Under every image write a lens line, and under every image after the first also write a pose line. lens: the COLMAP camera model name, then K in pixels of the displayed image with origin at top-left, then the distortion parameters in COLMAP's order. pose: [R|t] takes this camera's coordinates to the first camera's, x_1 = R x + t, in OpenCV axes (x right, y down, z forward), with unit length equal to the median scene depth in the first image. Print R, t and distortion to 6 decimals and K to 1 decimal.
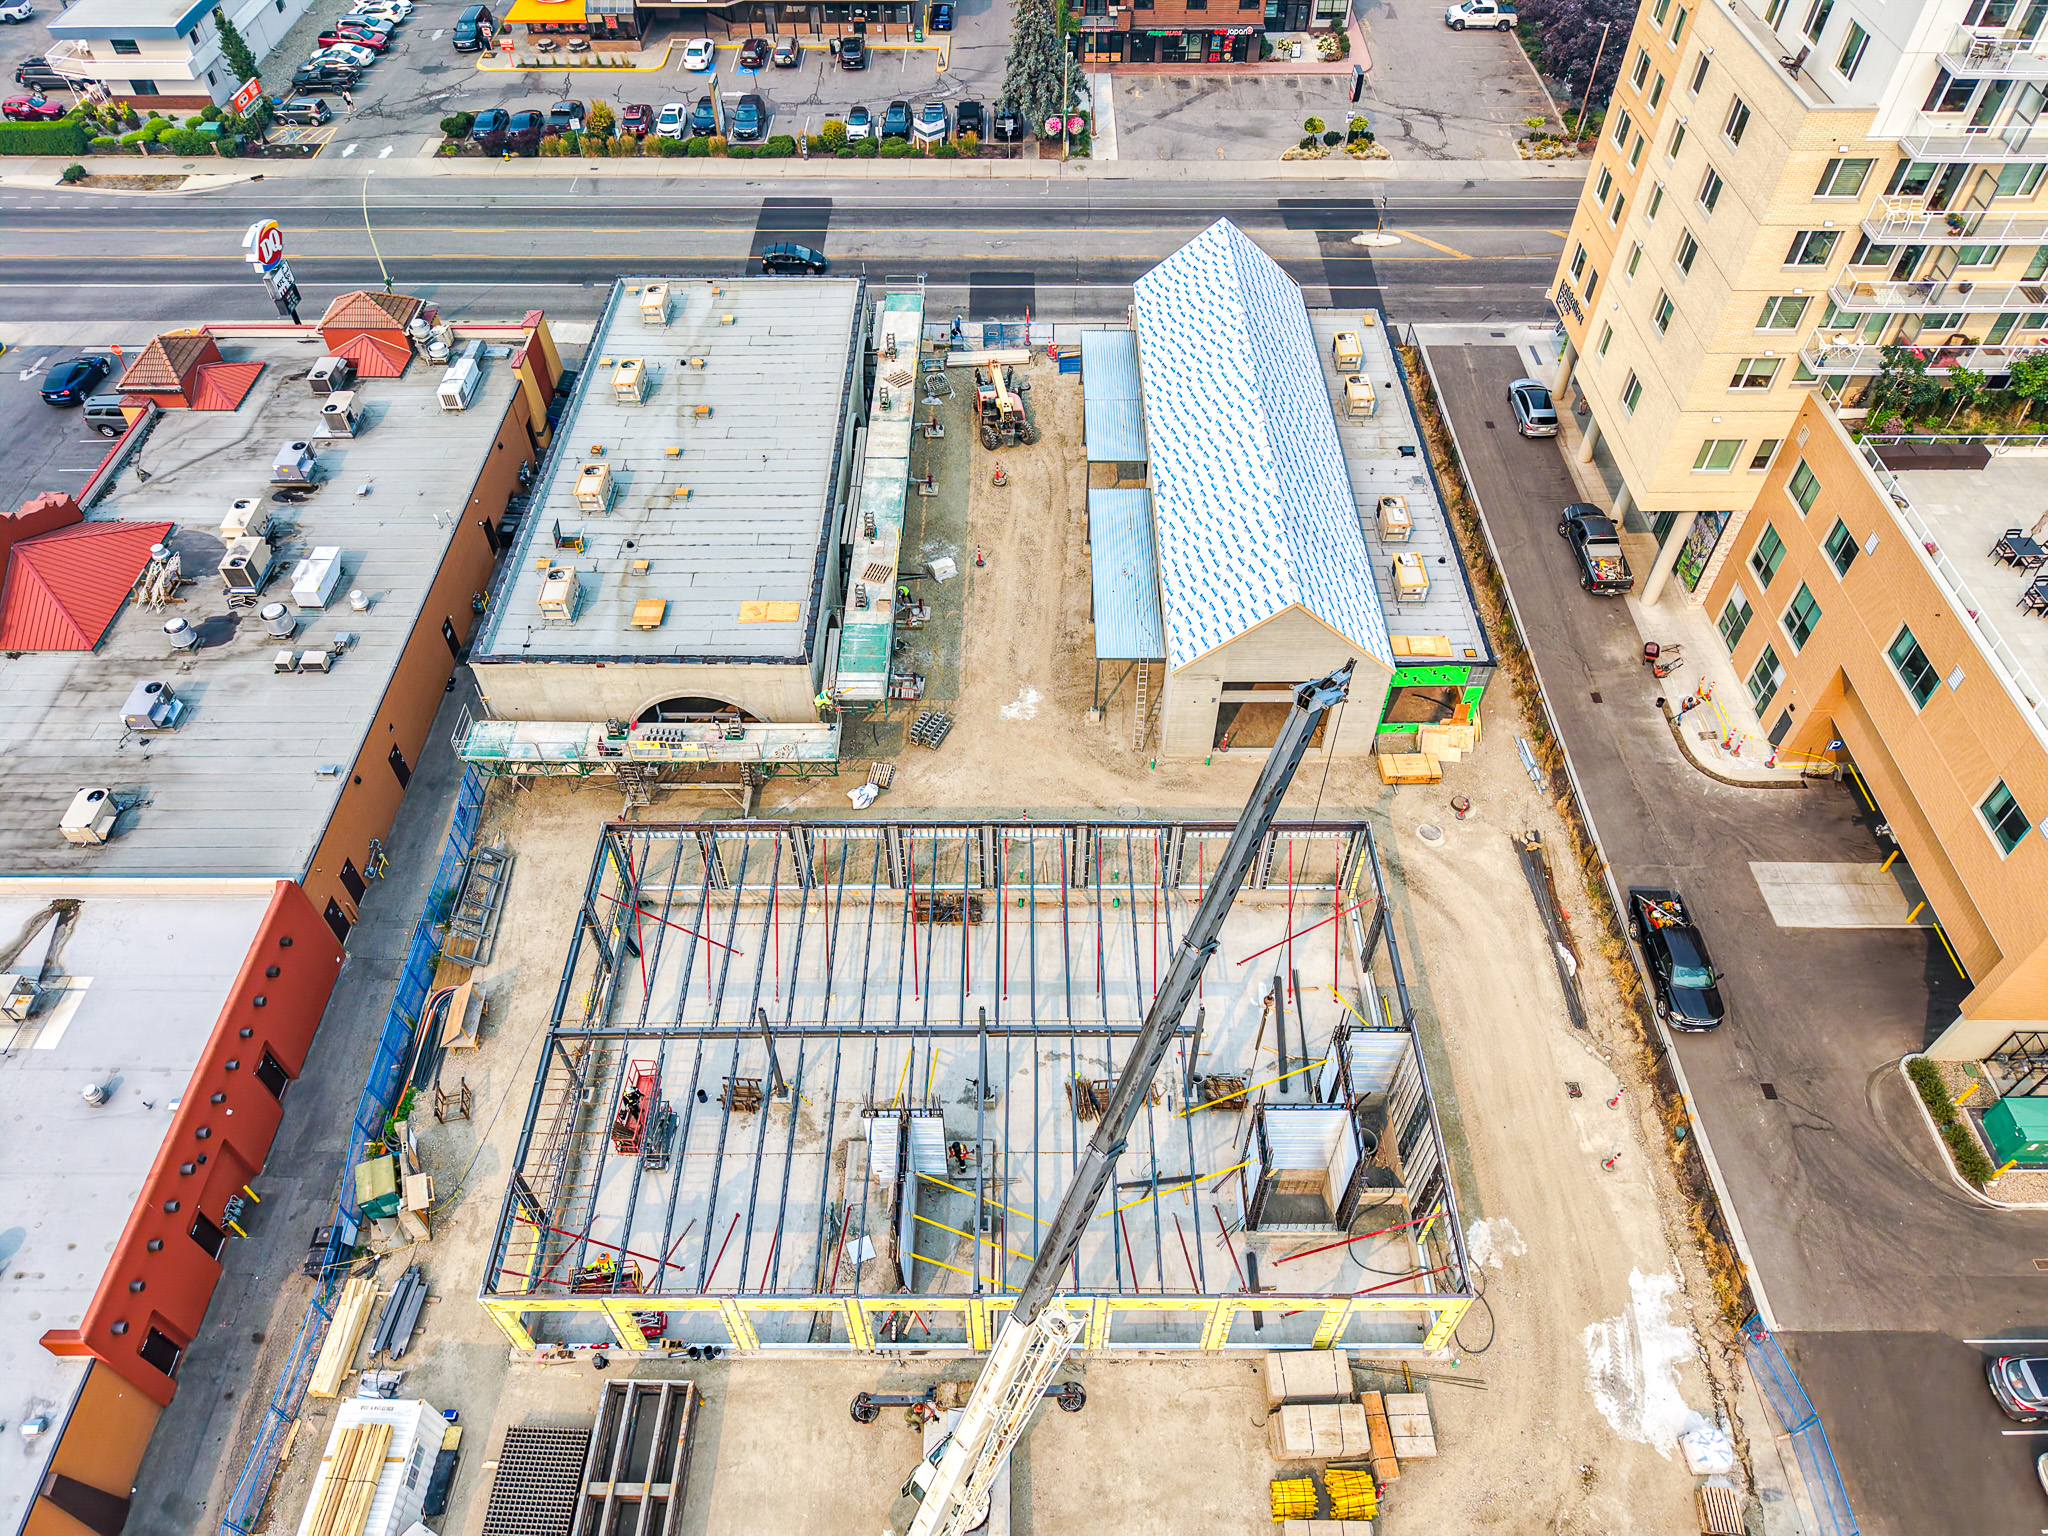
lens RADIAL K [[1372.7, 0, 1026.3], [0, 1372.7, 762.1], [0, 0, 1]] dist [0.016000, -0.014569]
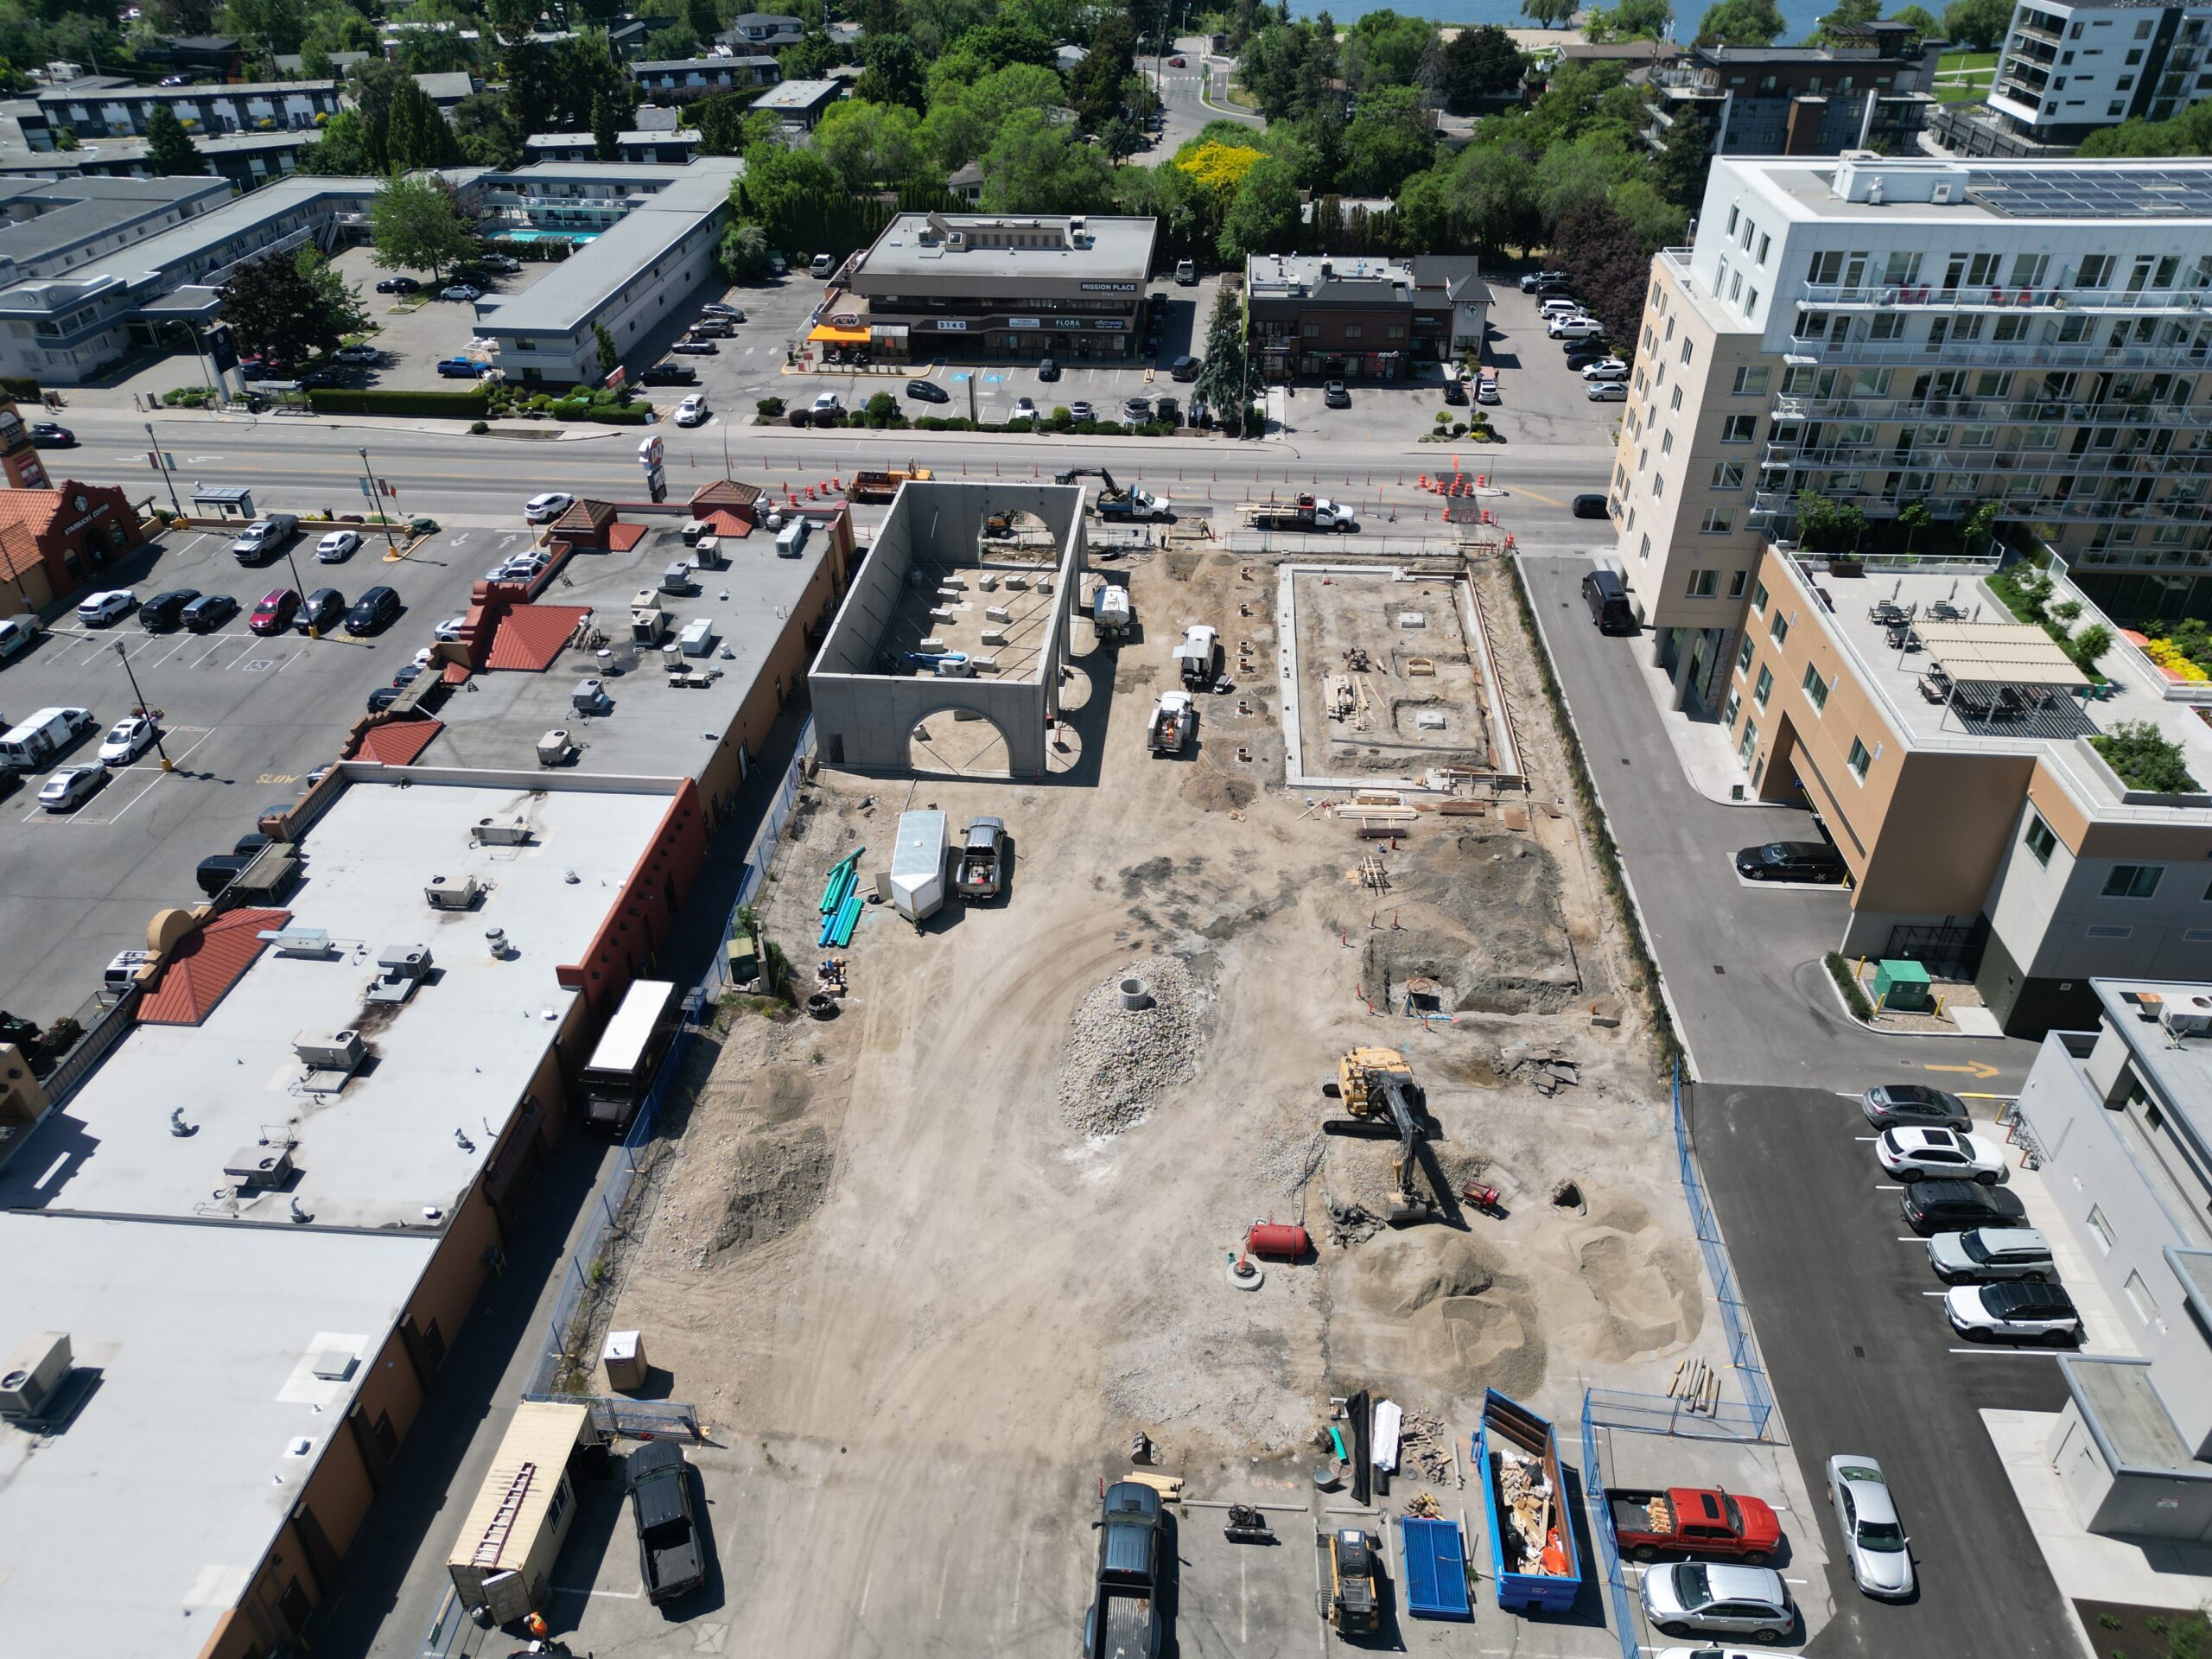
lens RADIAL K [[1550.1, 0, 1103.6], [0, 1550.1, 828.1], [0, 0, 1]] dist [0.056370, -0.048948]
pose [[0.996756, 0.040643, -0.069467, 0.021810], [-0.056604, 0.967598, -0.246071, 0.404416], [0.057215, 0.249205, 0.966759, -0.450903]]
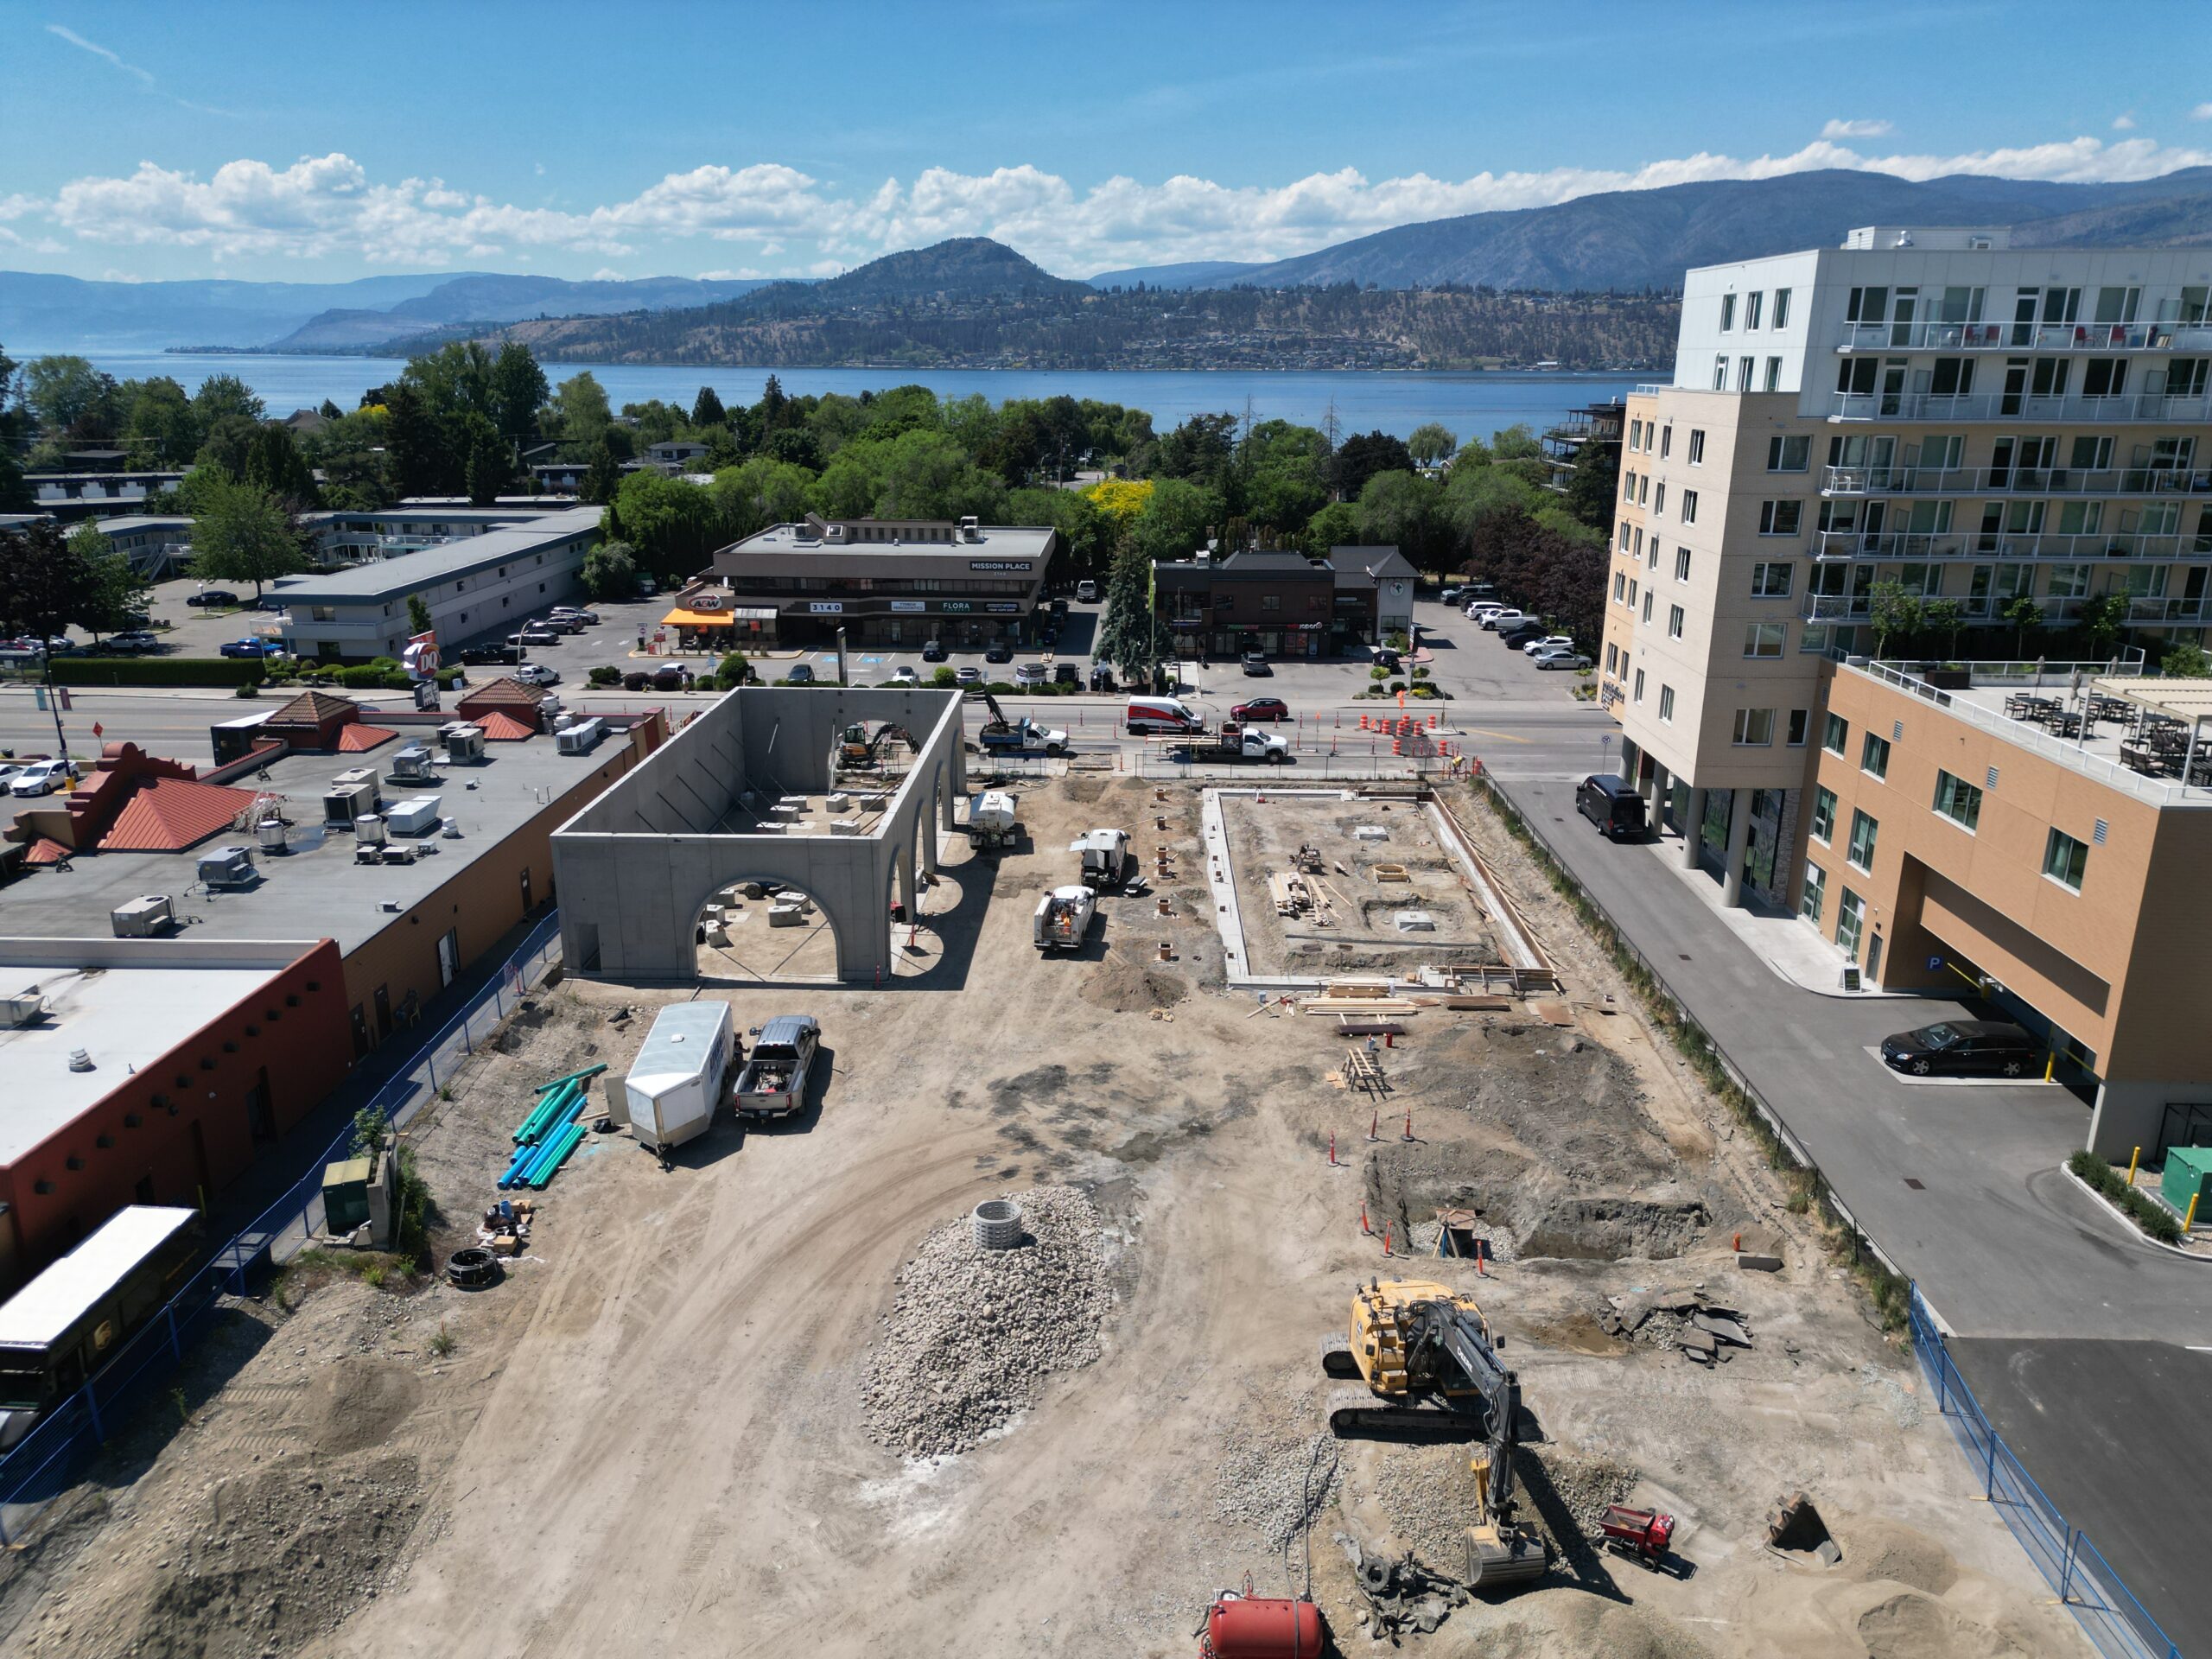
lens RADIAL K [[1550.1, 0, 1108.4], [0, 1550.1, 828.3], [0, 0, 1]] dist [0.056370, -0.048948]
pose [[0.999677, 0.011261, -0.022786, 0.032381], [-0.021535, 0.851447, -0.523998, 0.453103], [0.013501, 0.524320, 0.851414, 0.009825]]
